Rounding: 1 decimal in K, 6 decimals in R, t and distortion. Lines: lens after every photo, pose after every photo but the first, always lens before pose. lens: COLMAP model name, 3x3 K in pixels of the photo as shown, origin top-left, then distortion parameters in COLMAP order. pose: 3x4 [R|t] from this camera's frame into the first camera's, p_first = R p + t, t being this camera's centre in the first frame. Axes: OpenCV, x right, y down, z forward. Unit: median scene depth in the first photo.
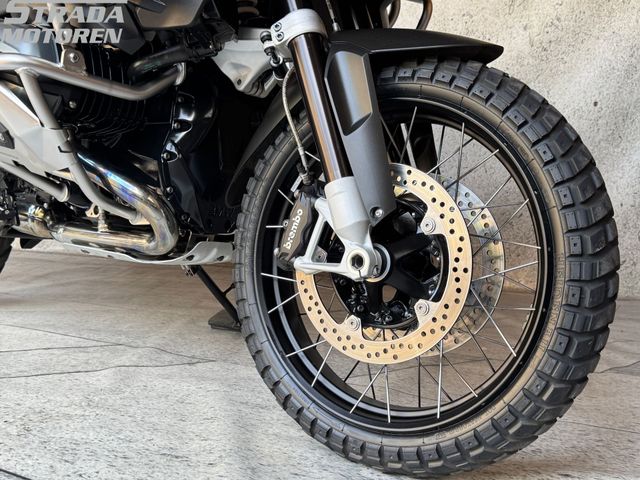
lens RADIAL K [[676.8, 0, 315.0], [0, 676.8, 238.1], [0, 0, 1]] dist [0.057157, 0.000000]
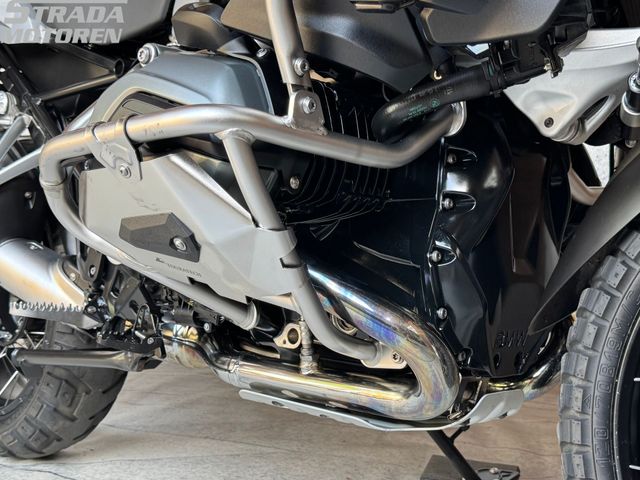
lens RADIAL K [[796.6, 0, 318.6], [0, 796.6, 235.3], [0, 0, 1]] dist [0.118401, 0.000000]
pose [[0.993998, -0.043748, -0.100270, -0.250250], [0.037746, 0.997424, -0.060993, -0.100960], [0.102680, 0.056842, 0.993089, 0.302630]]
